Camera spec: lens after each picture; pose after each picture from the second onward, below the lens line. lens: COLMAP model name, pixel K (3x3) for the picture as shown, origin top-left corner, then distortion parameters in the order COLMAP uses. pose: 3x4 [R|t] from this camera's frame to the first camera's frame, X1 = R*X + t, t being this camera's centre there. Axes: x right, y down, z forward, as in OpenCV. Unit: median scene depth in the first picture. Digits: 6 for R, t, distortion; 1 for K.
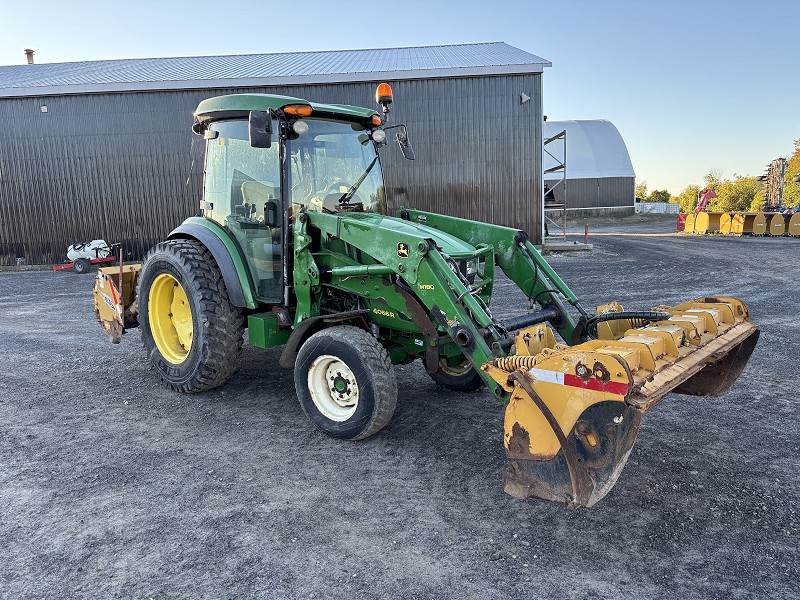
lens RADIAL K [[607.5, 0, 405.8], [0, 607.5, 296.1], [0, 0, 1]] dist [0.041456, -0.042386]
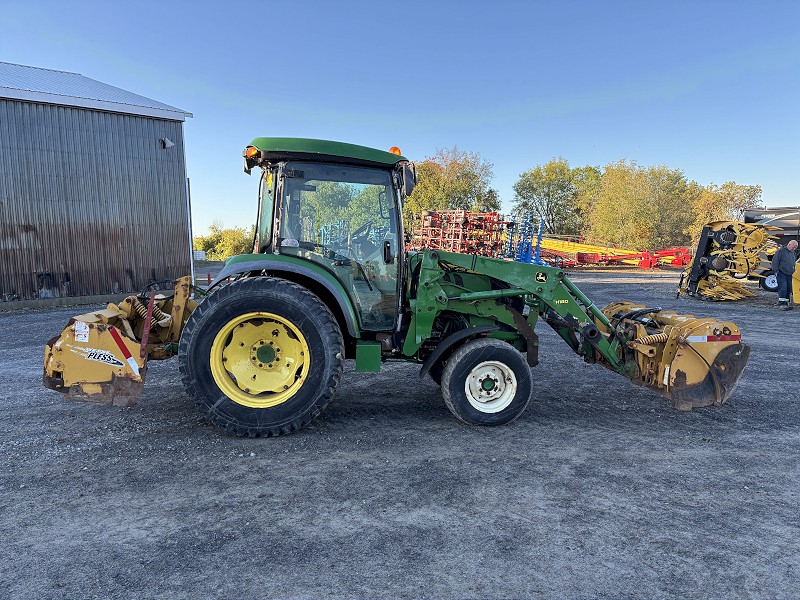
lens RADIAL K [[607.5, 0, 397.3], [0, 607.5, 295.9], [0, 0, 1]] dist [0.041456, -0.042386]
pose [[0.693594, -0.035762, 0.719478, -1.179620], [0.090776, 0.995144, -0.038046, -0.007896], [-0.714624, 0.091699, 0.693472, 0.237435]]
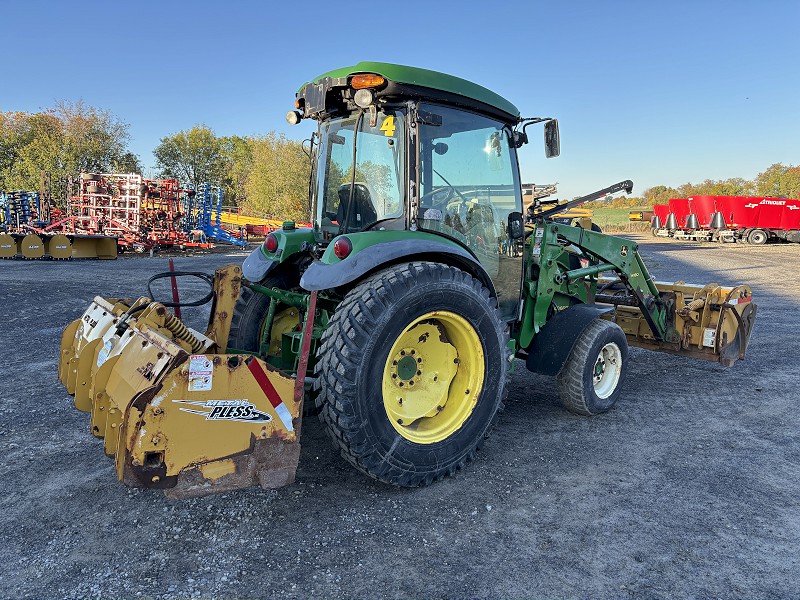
lens RADIAL K [[607.5, 0, 404.0], [0, 607.5, 300.0], [0, 0, 1]] dist [0.041456, -0.042386]
pose [[0.162538, -0.108746, 0.980691, -1.355783], [0.139968, 0.986398, 0.086180, -0.144400], [-0.976724, 0.123258, 0.175549, 1.171094]]
